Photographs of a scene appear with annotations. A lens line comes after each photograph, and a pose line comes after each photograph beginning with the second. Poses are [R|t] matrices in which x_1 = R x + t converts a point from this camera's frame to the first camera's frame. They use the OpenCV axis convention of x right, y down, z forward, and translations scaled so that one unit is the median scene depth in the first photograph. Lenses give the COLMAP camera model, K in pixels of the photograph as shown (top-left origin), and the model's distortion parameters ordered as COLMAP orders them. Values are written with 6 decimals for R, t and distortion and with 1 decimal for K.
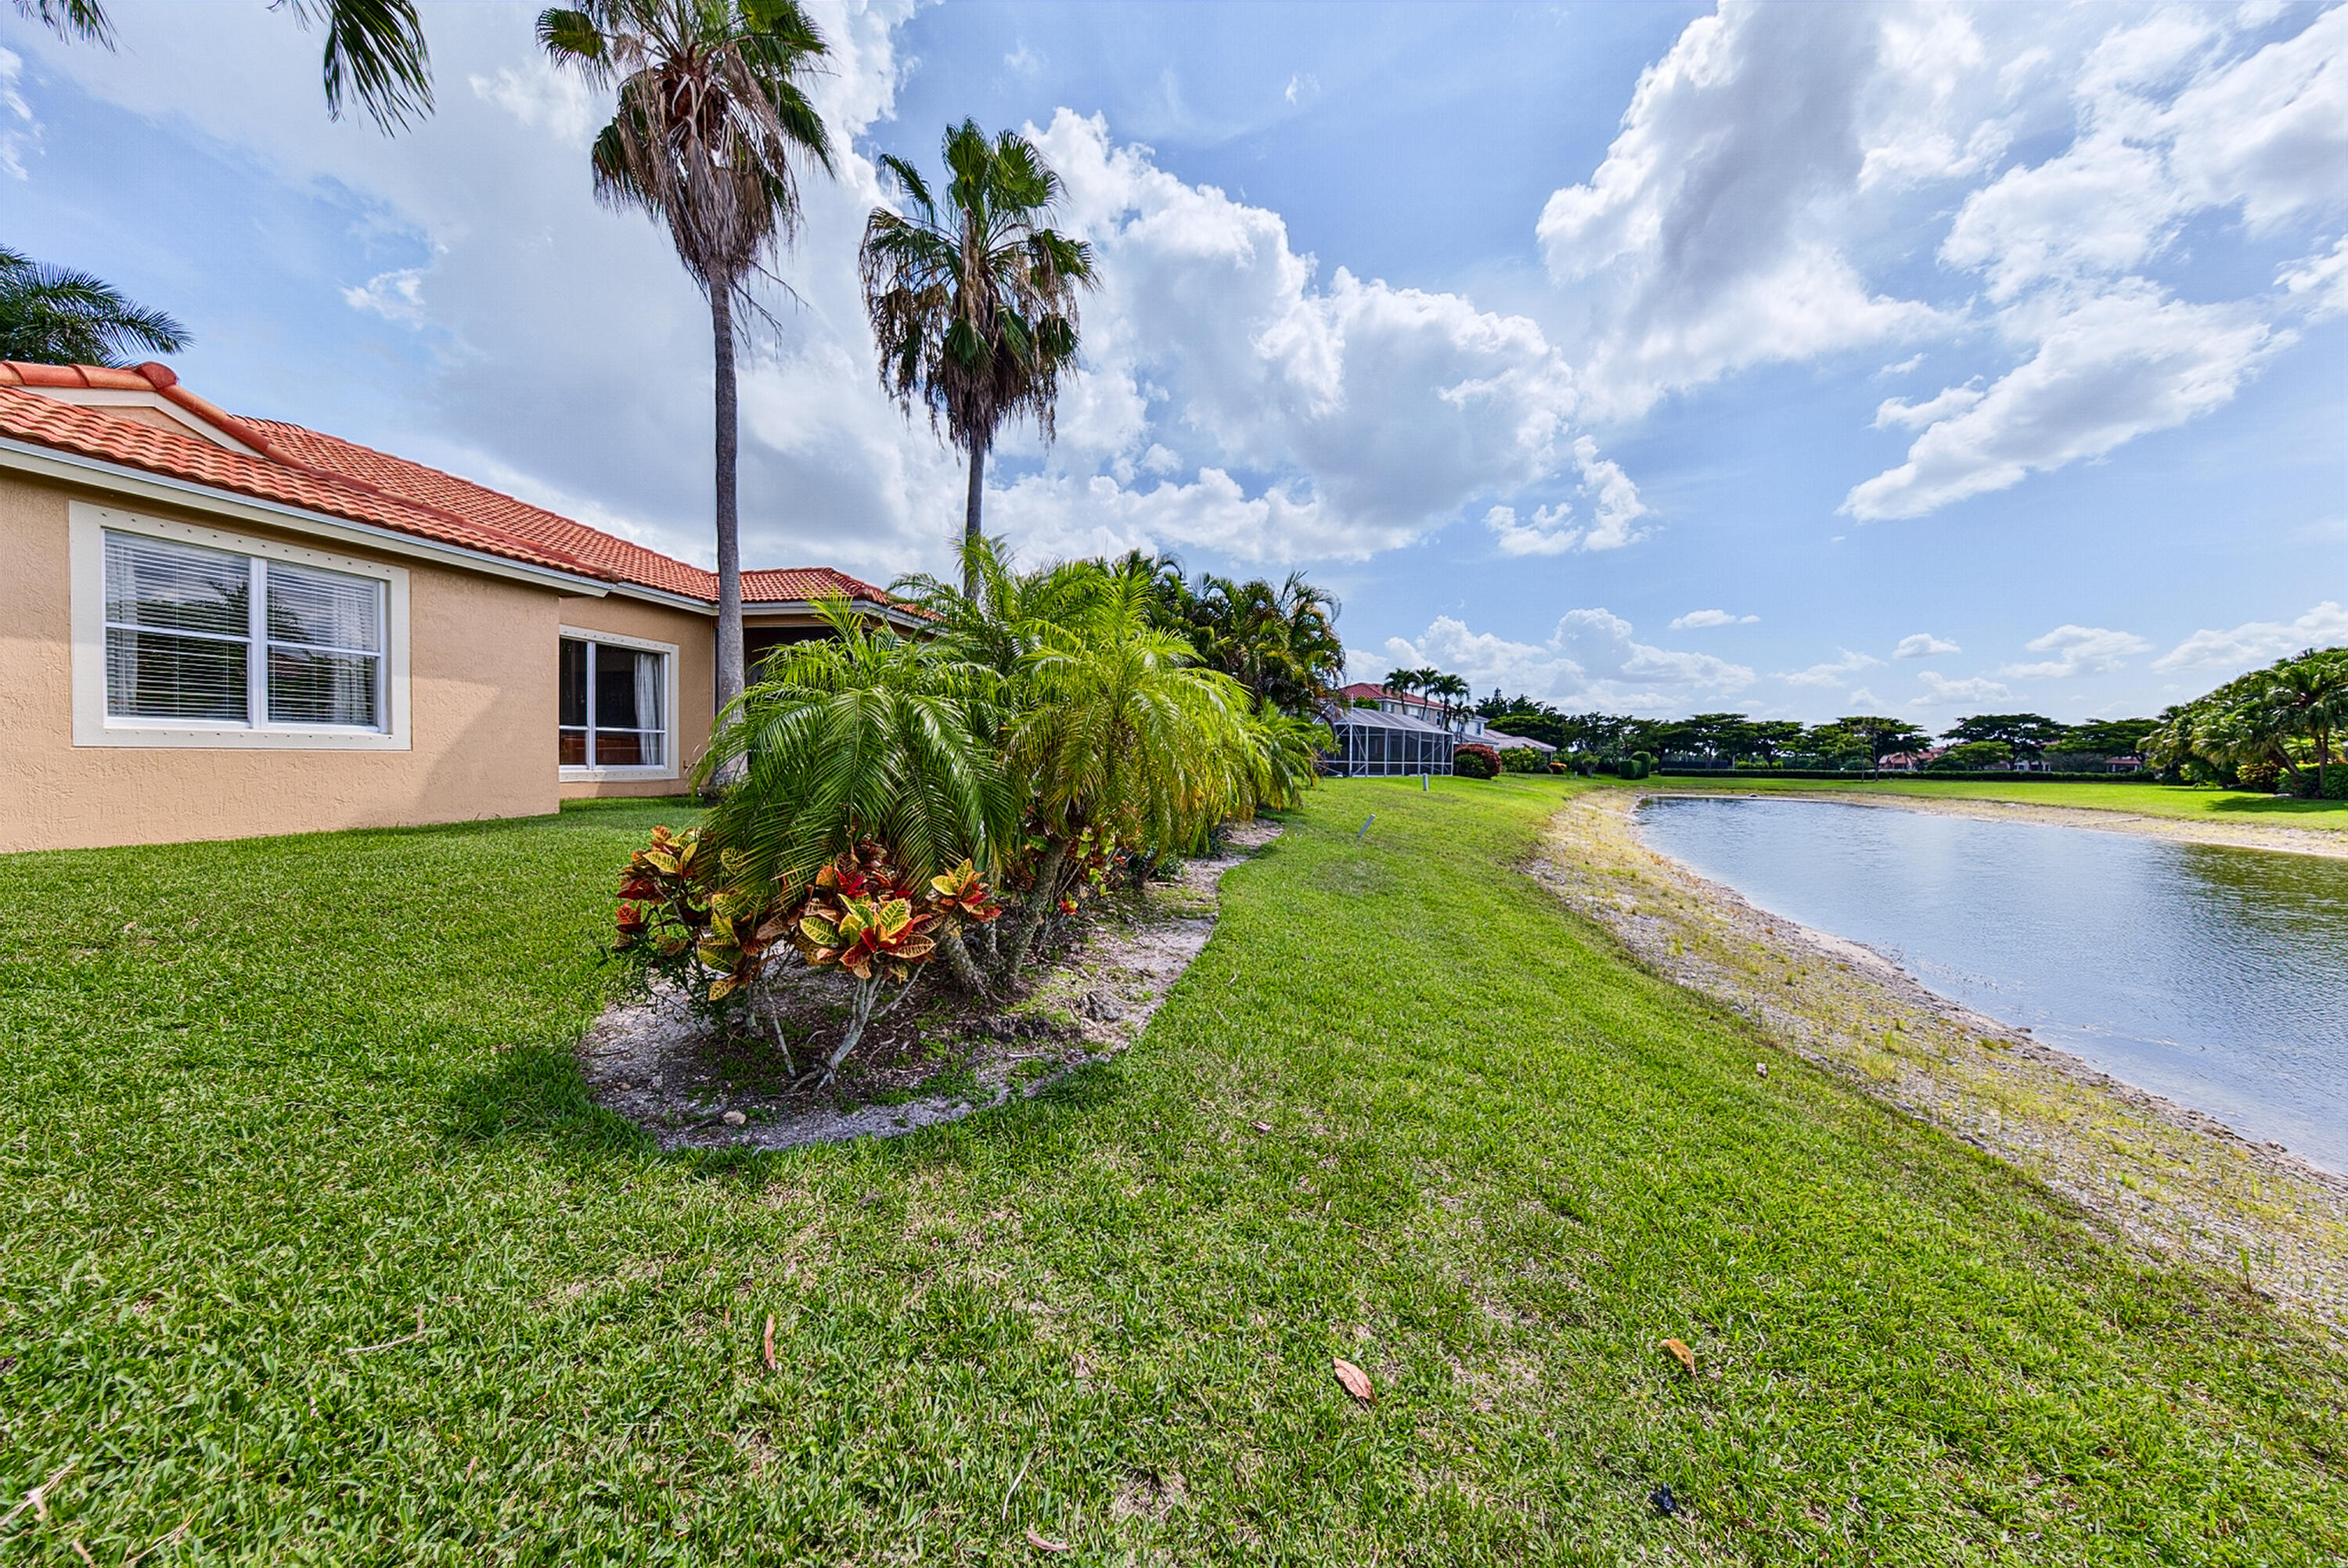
lens RADIAL K [[727.7, 0, 1174.7], [0, 727.7, 773.2], [0, 0, 1]] dist [0.000198, -0.000027]
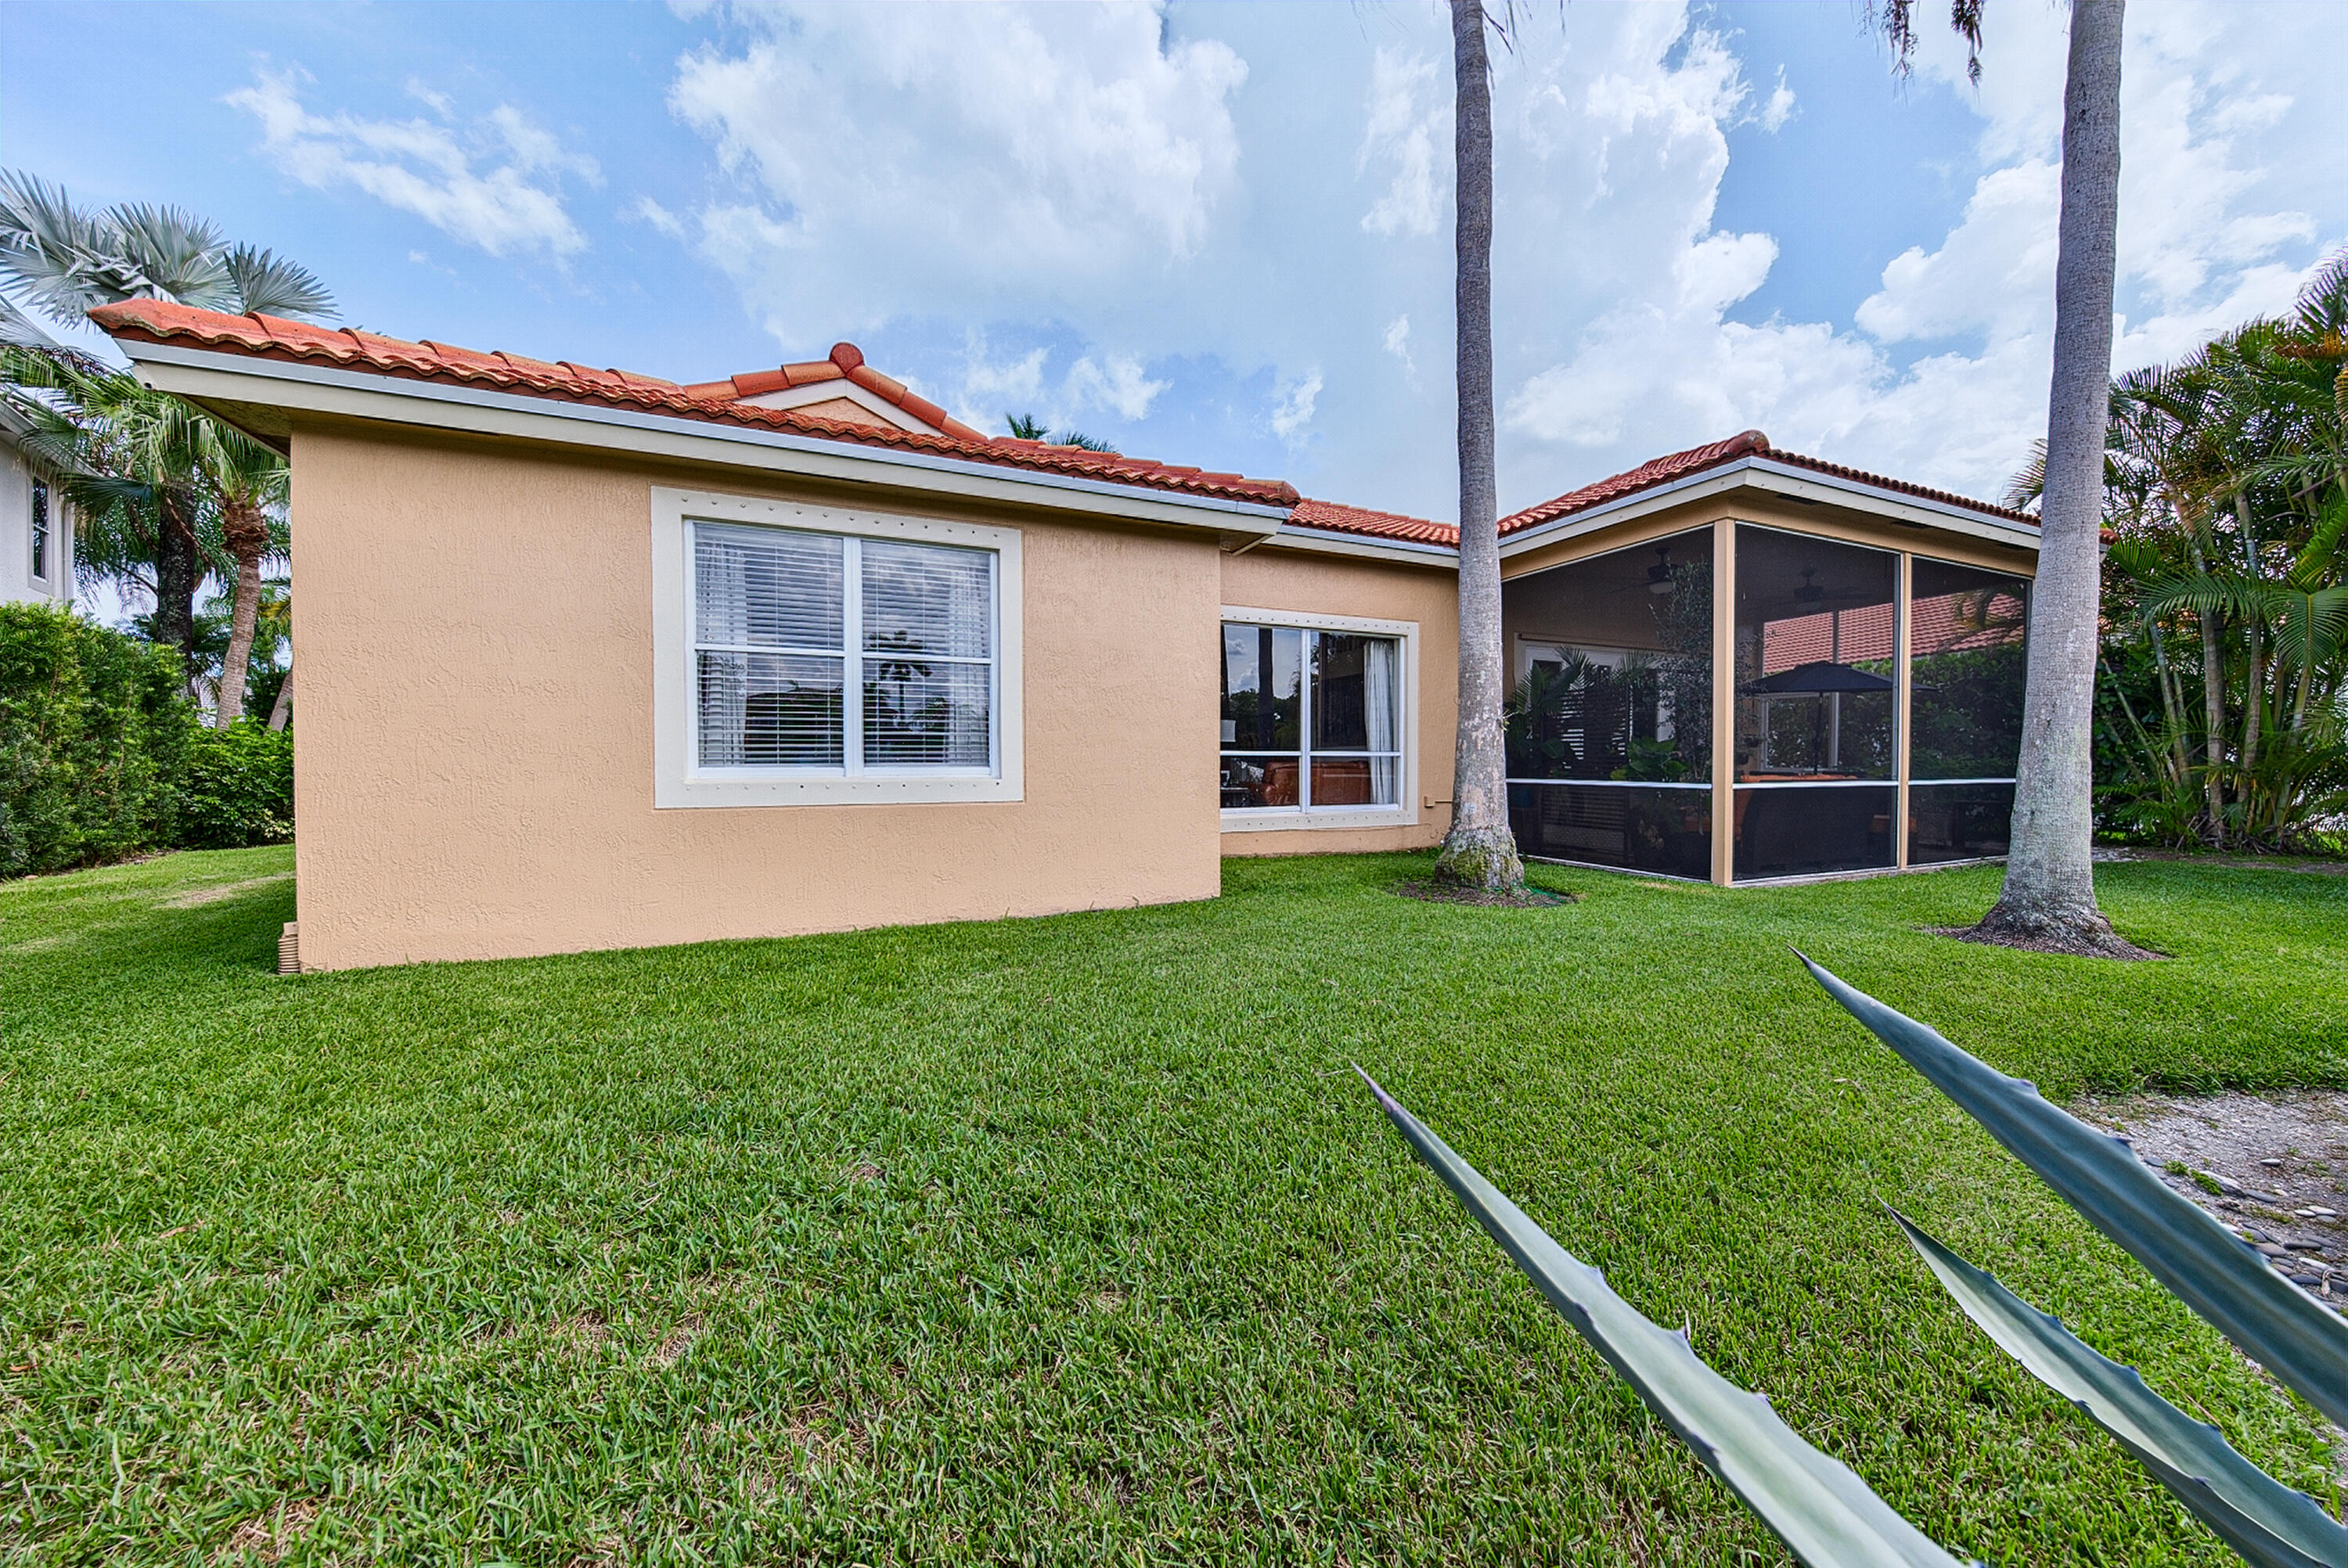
lens RADIAL K [[787.5, 0, 1178.8], [0, 787.5, 770.7], [0, 0, 1]] dist [-0.002350, -0.000247]
pose [[0.577667, -0.003406, -0.816266, -0.277659], [-0.008969, 0.999904, -0.010520, -0.038592], [0.816223, 0.013398, 0.577581, 0.509893]]
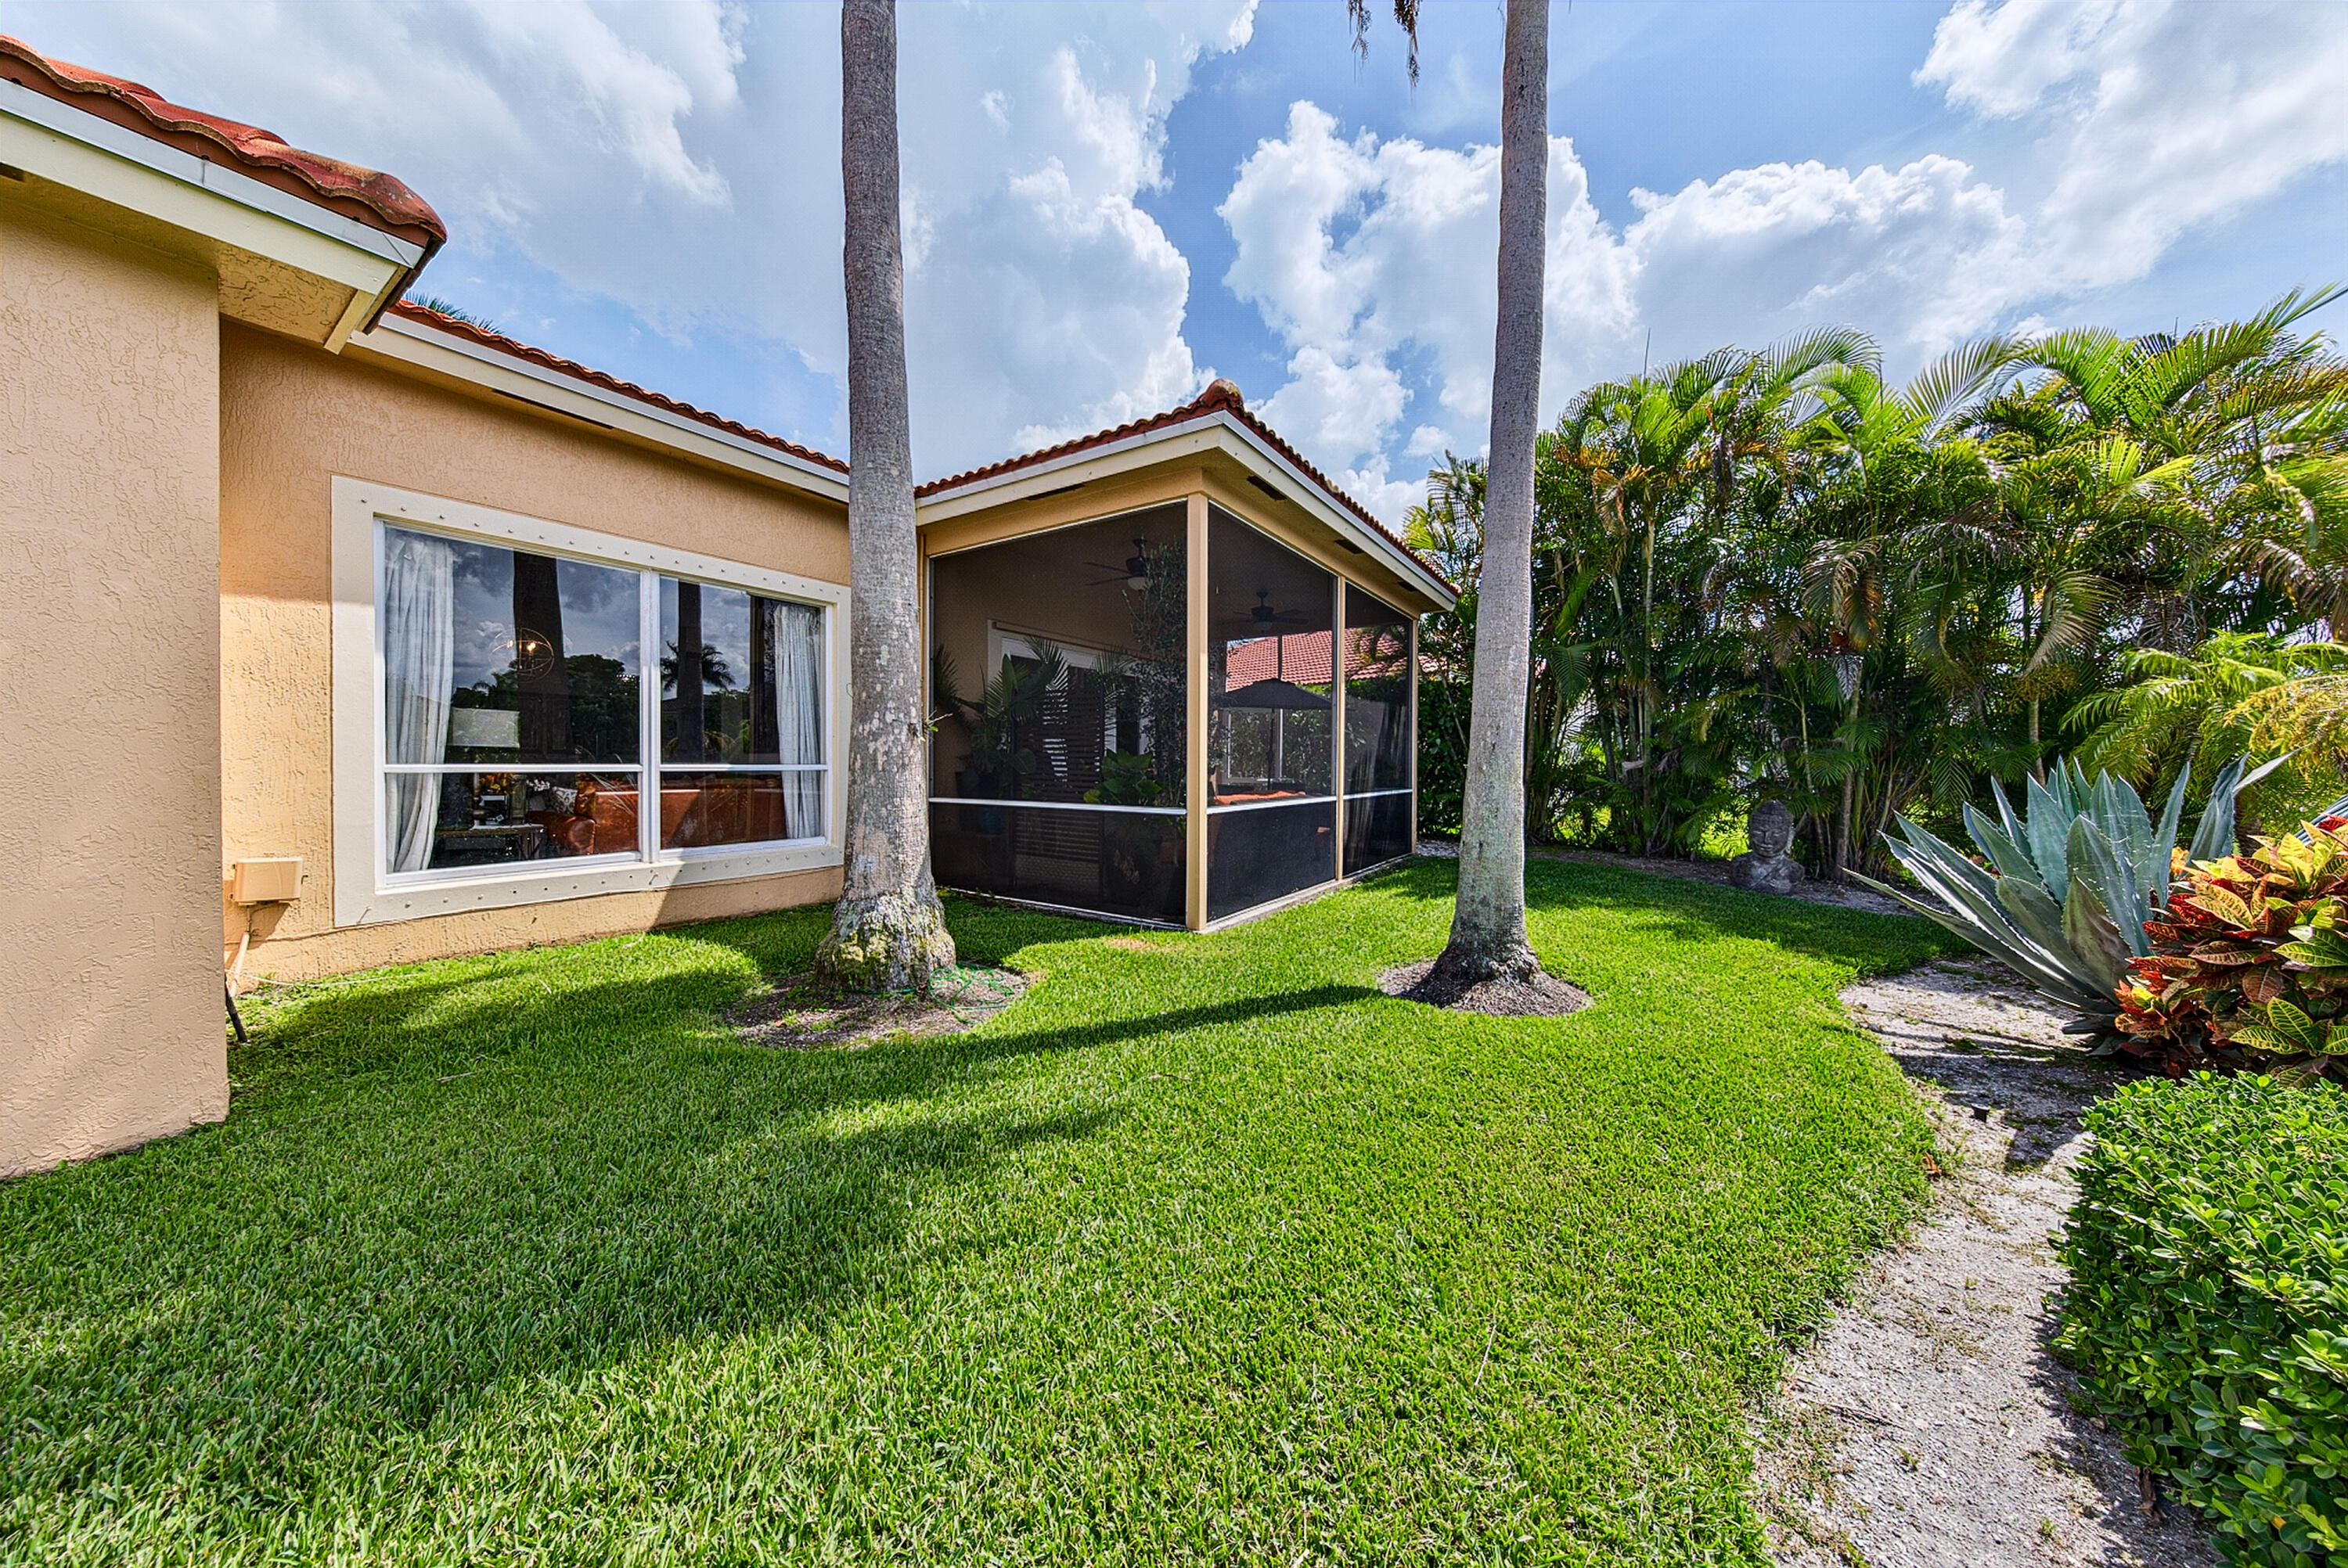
lens RADIAL K [[787.5, 0, 1178.8], [0, 787.5, 770.7], [0, 0, 1]] dist [-0.002350, -0.000247]
pose [[0.932001, -0.007058, -0.362387, -0.362908], [0.001124, 0.999862, -0.016584, -0.055987], [0.362454, 0.015049, 0.931880, 0.739367]]
